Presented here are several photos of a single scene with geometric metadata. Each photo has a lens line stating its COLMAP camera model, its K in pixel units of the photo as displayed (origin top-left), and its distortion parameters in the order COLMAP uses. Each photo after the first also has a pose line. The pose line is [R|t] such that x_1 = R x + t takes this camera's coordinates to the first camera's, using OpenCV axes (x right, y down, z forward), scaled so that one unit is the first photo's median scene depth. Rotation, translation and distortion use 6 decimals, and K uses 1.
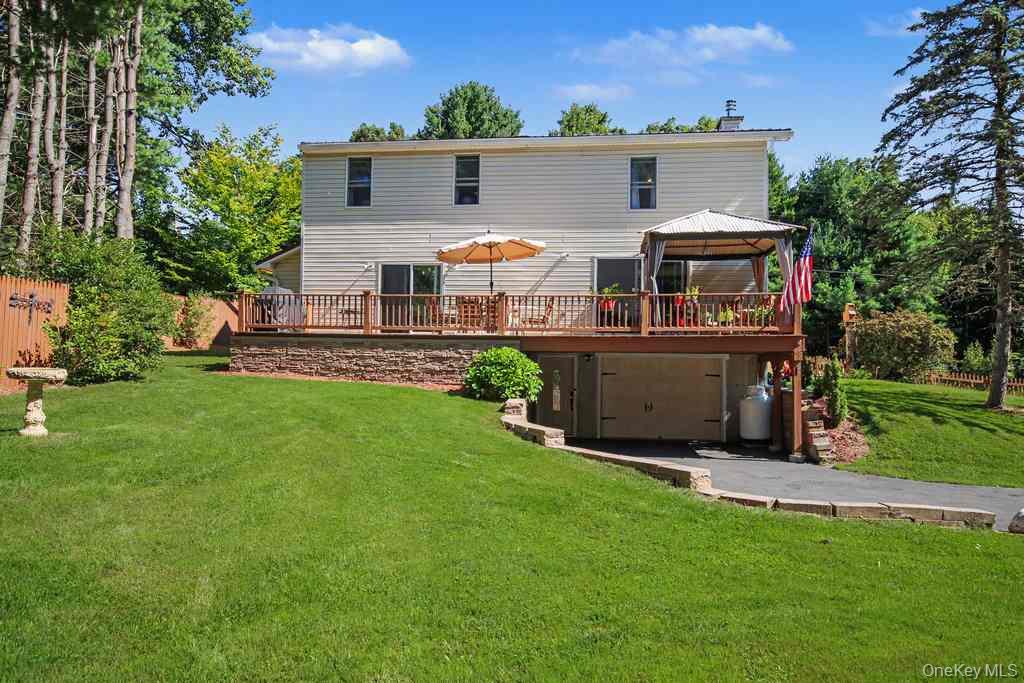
lens RADIAL K [[680.7, 0, 512.0], [0, 680.7, 341.5], [0, 0, 1]] dist [0.000883, -0.000632]
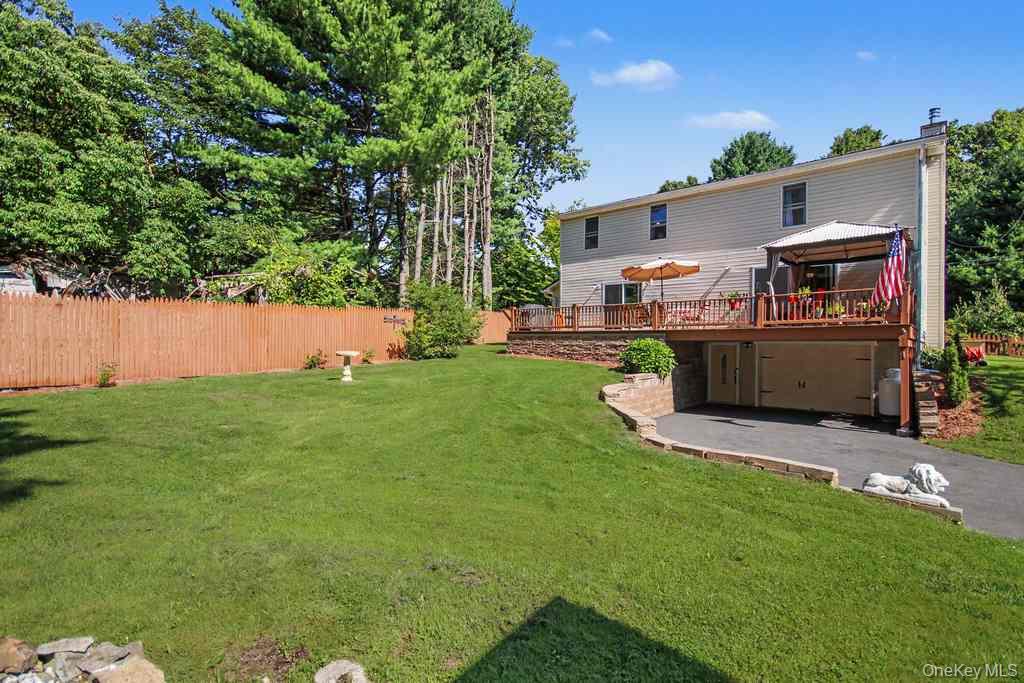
lens RADIAL K [[469.5, 0, 512.0], [0, 469.5, 341.5], [0, 0, 1]] dist [-0.002987, -0.000529]
pose [[0.838700, -0.009405, -0.544513, 0.222946], [0.018154, 0.999778, 0.010694, -0.000657], [0.544291, -0.018854, 0.838684, -0.007039]]
